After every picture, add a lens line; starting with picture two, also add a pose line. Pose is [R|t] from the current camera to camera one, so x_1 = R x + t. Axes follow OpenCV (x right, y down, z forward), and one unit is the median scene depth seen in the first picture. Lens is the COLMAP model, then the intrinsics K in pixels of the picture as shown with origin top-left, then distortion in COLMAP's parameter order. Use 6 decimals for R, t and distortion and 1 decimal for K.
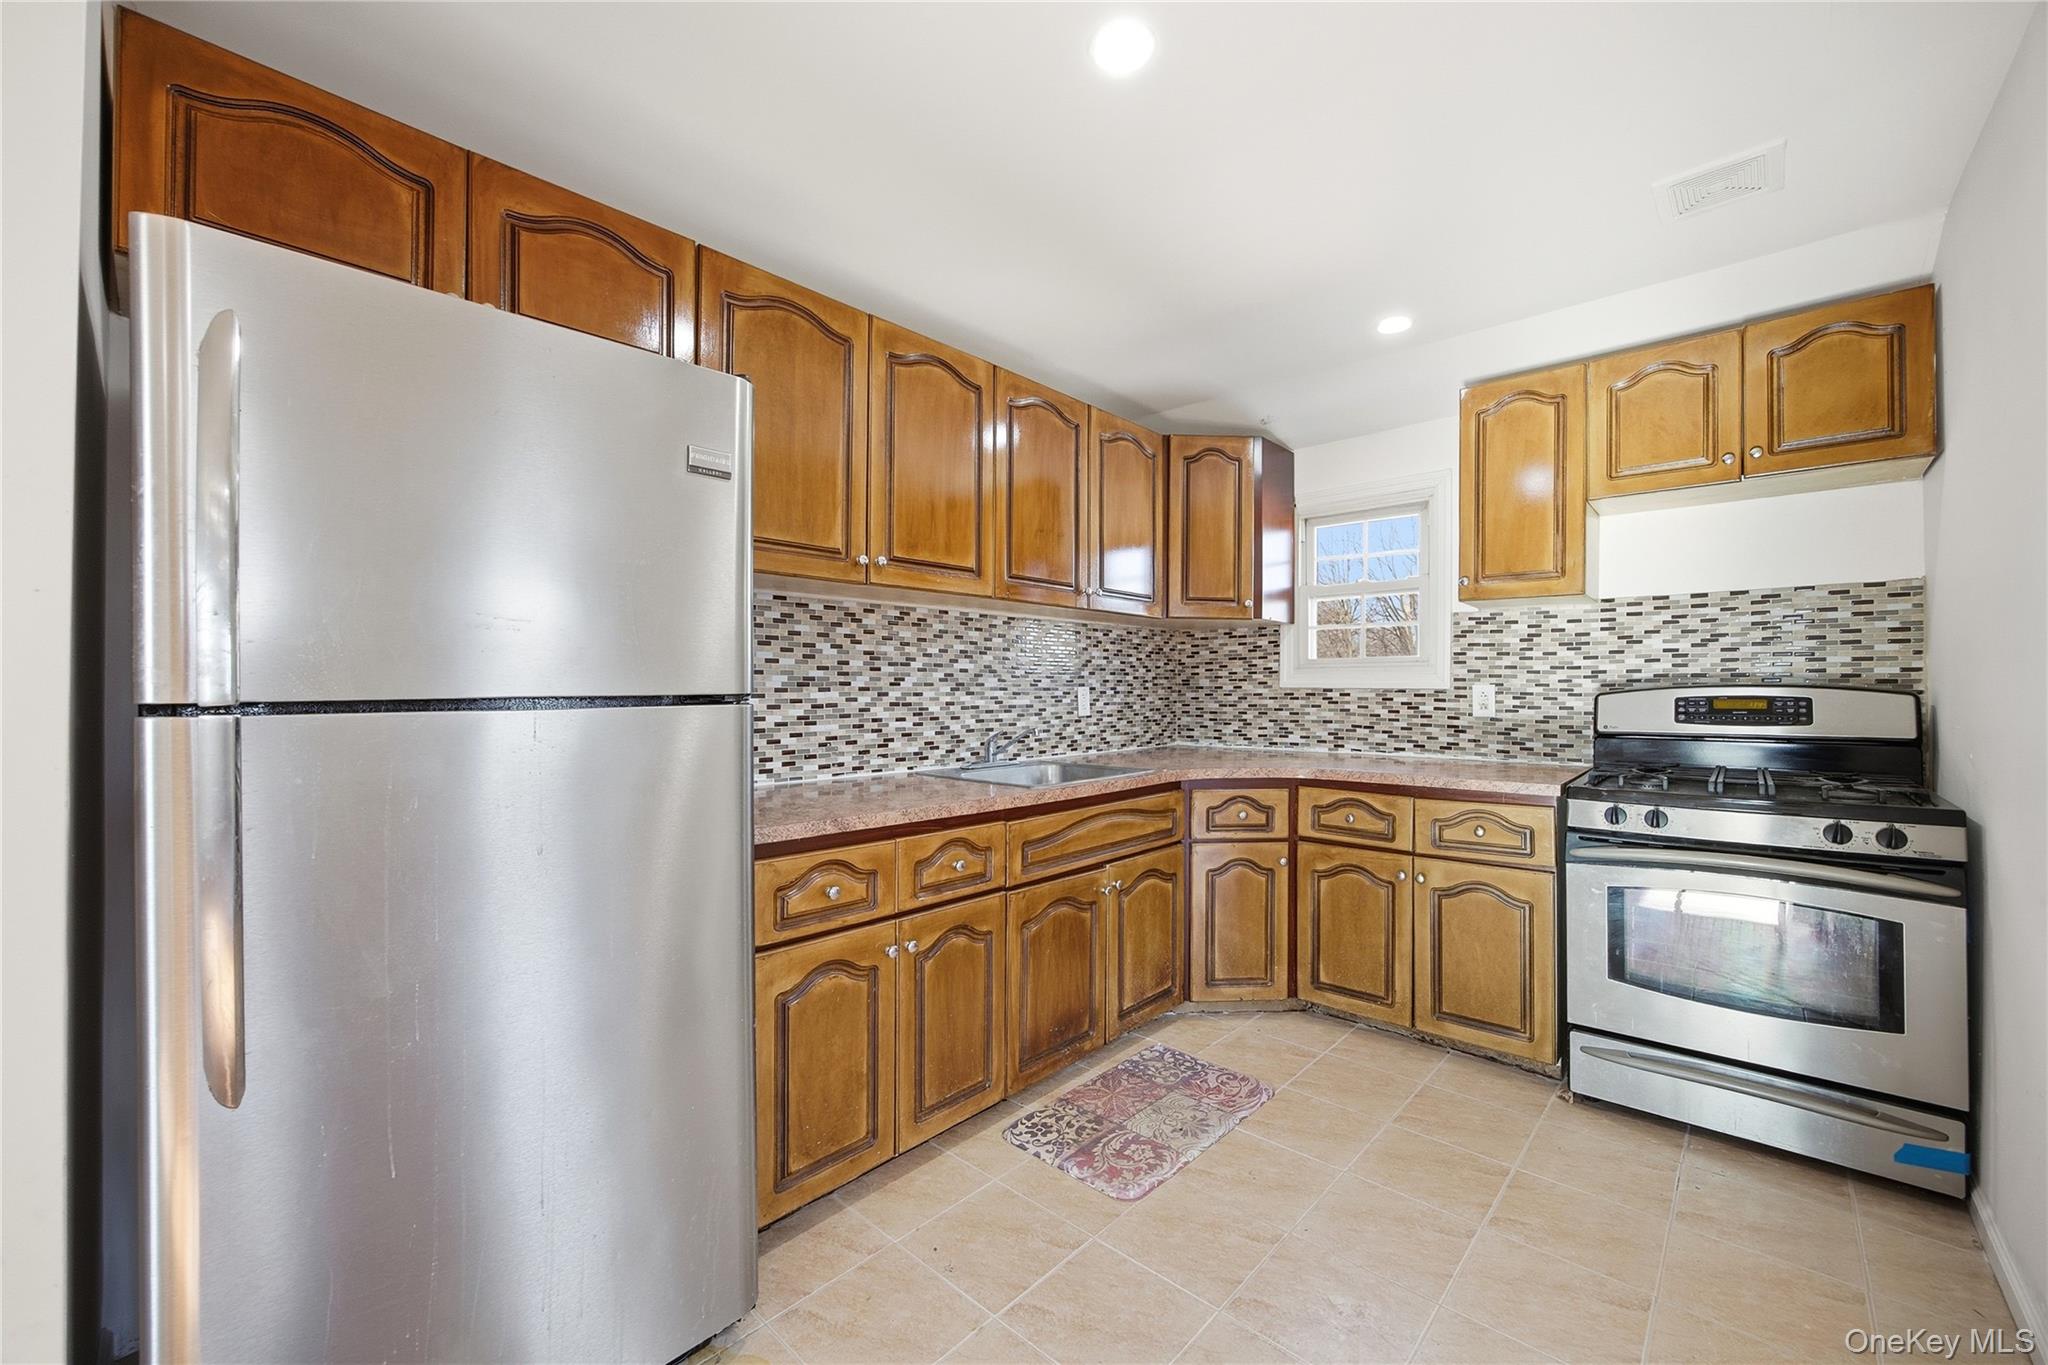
lens RADIAL K [[807.8, 0, 1025.7], [0, 807.8, 685.4], [0, 0, 1]] dist [-0.013701, 0.005057]
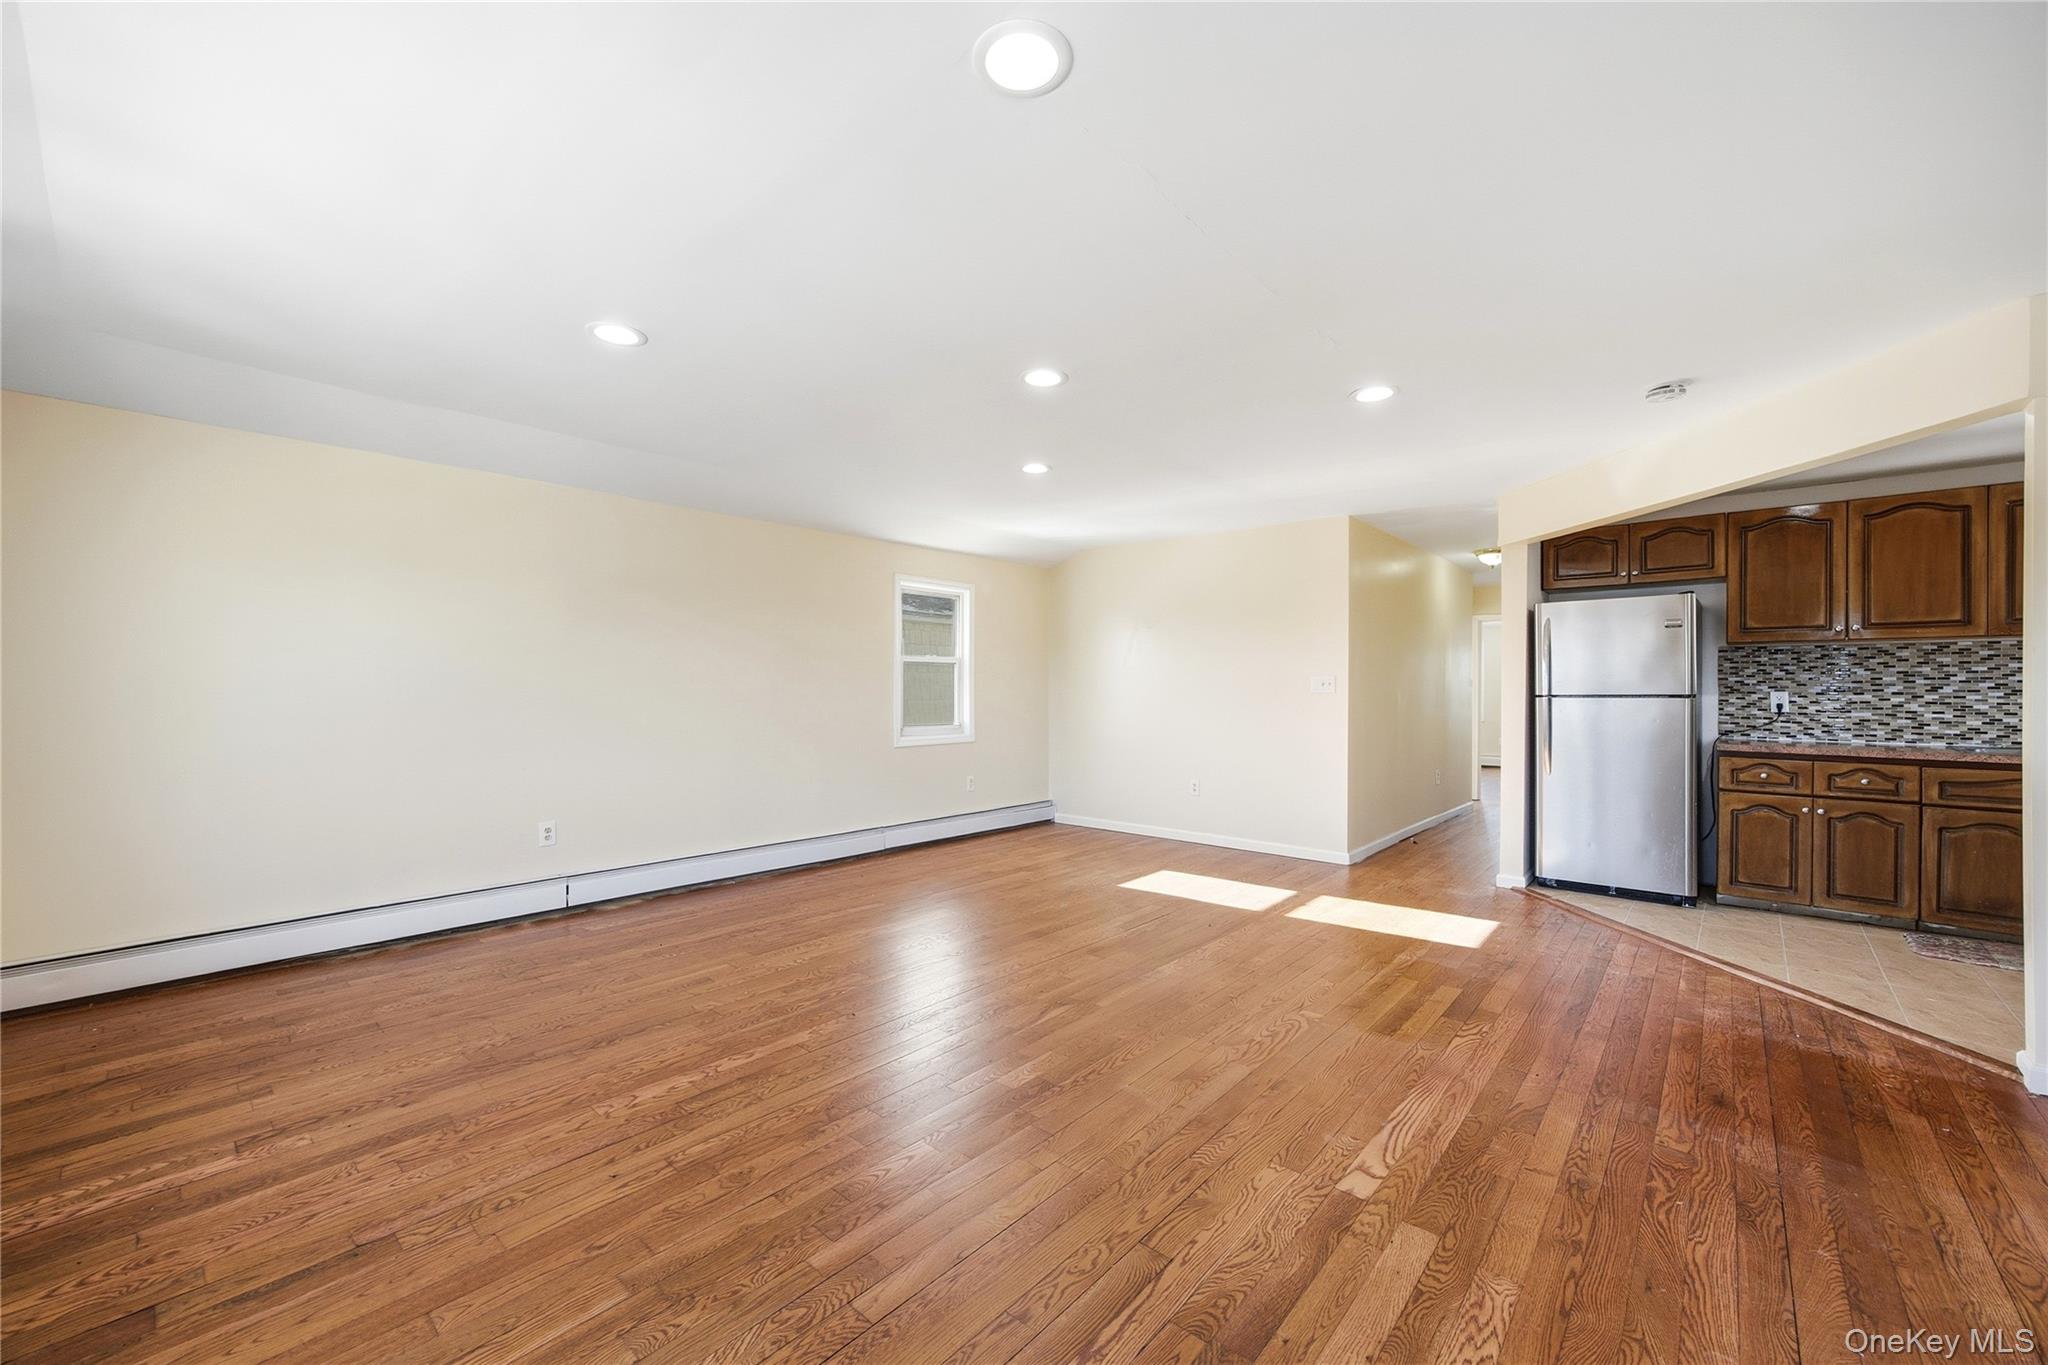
lens RADIAL K [[807.8, 0, 997.7], [0, 807.8, 685.3], [0, 0, 1]] dist [-0.013701, 0.005057]
pose [[-0.018971, -0.005234, -0.999806, 1.546063], [-0.000734, 0.999986, -0.005221, -0.002903], [0.999820, 0.000635, -0.018974, -0.884484]]
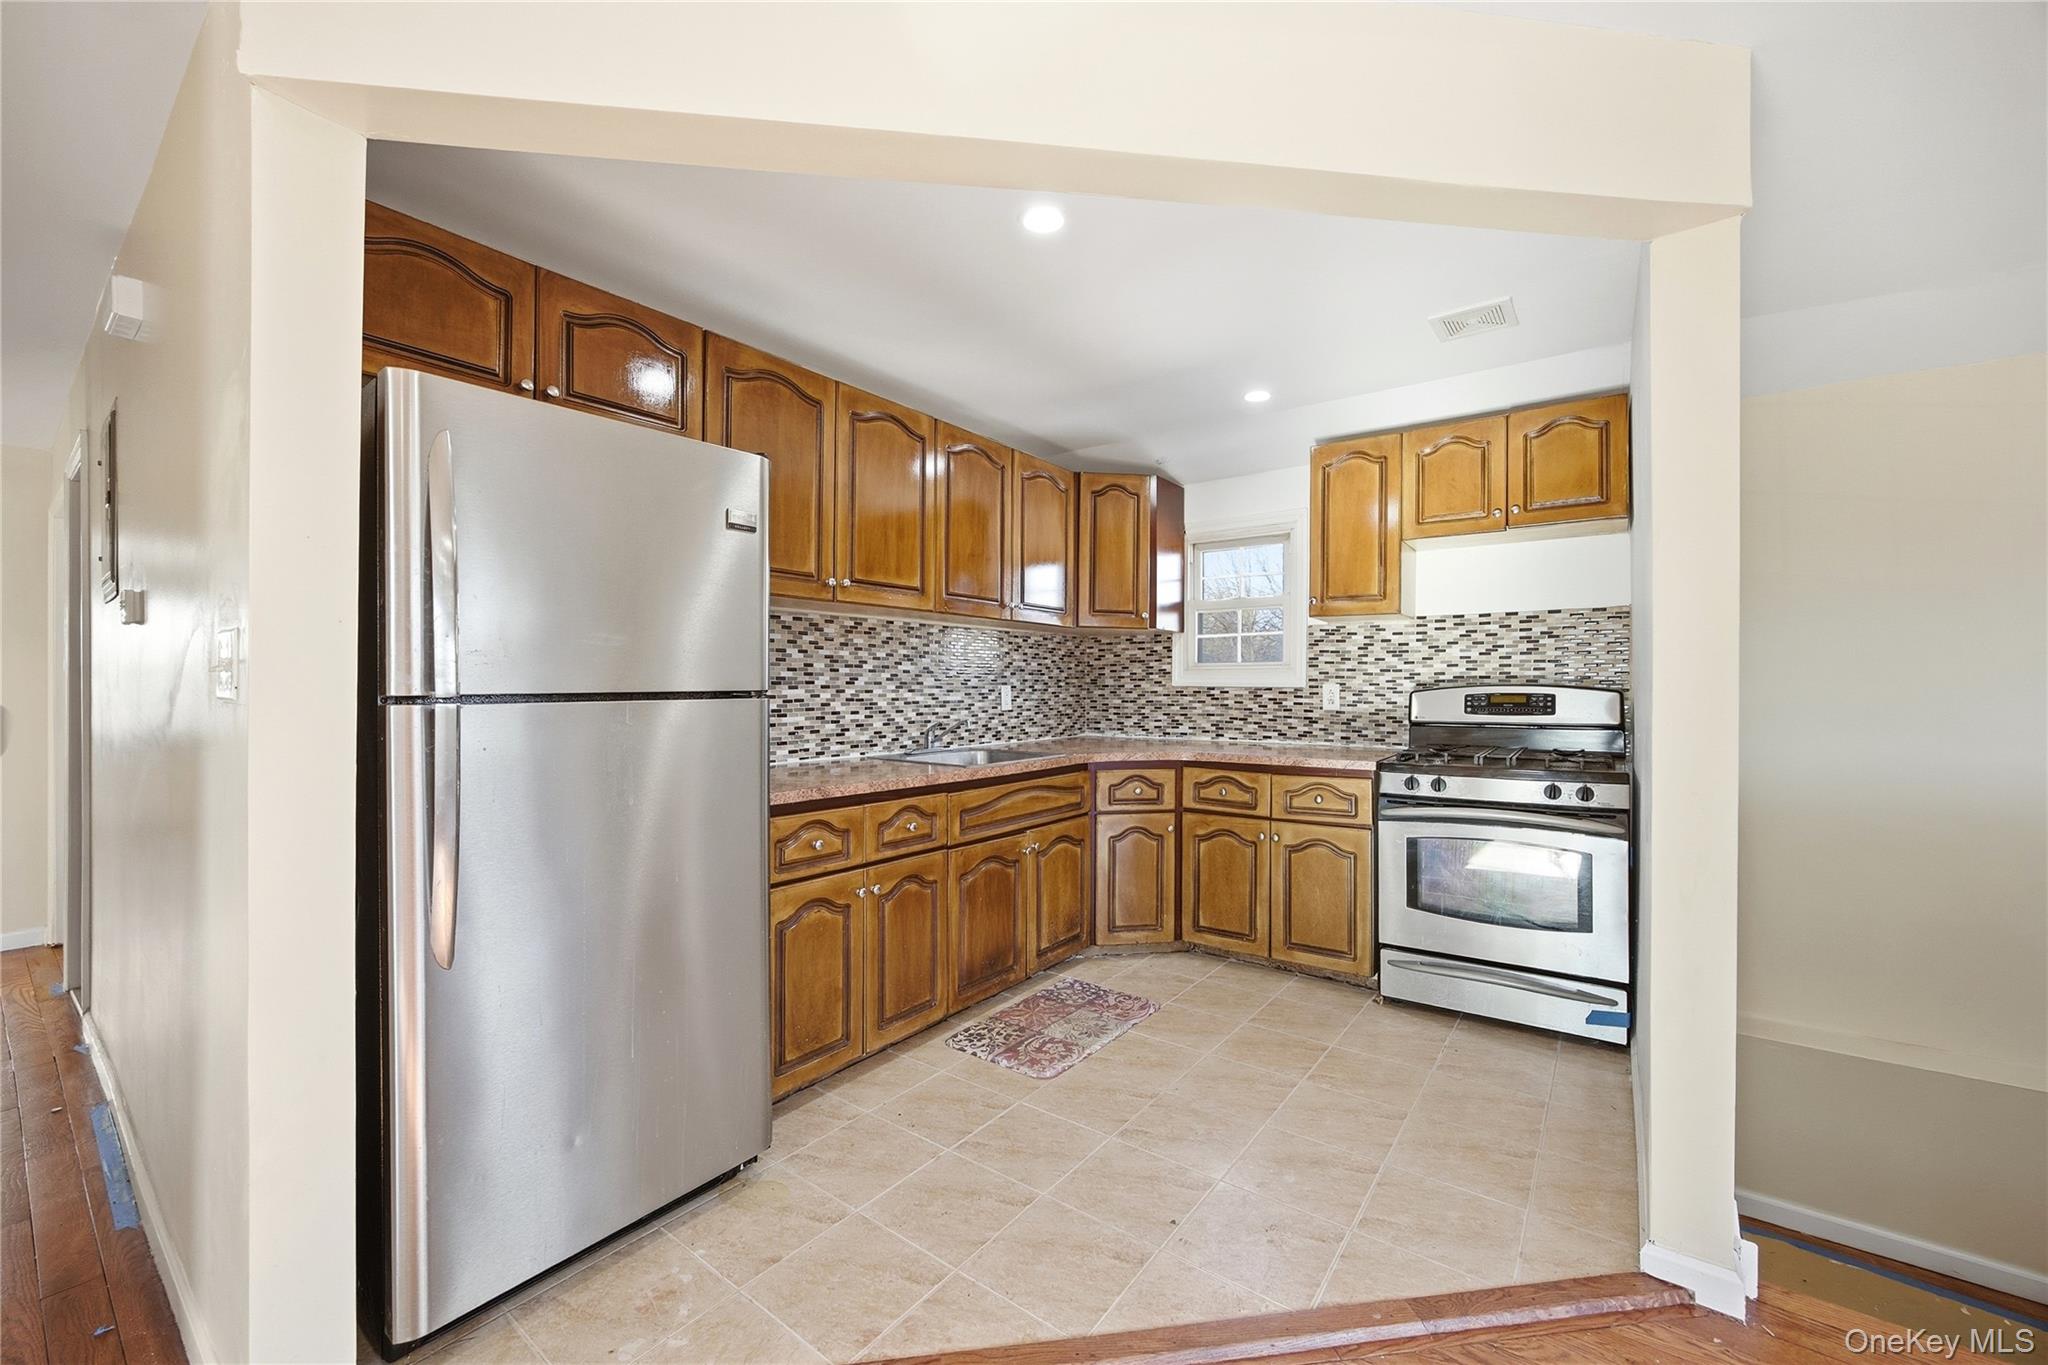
lens RADIAL K [[807.8, 0, 1024.7], [0, 807.8, 683.6], [0, 0, 1]] dist [-0.013701, 0.005057]
pose [[0.994583, 0.001653, 0.103933, -0.031234], [-0.001641, 0.999999, -0.000201, -0.000743], [-0.103933, 0.000029, 0.994584, -0.216338]]
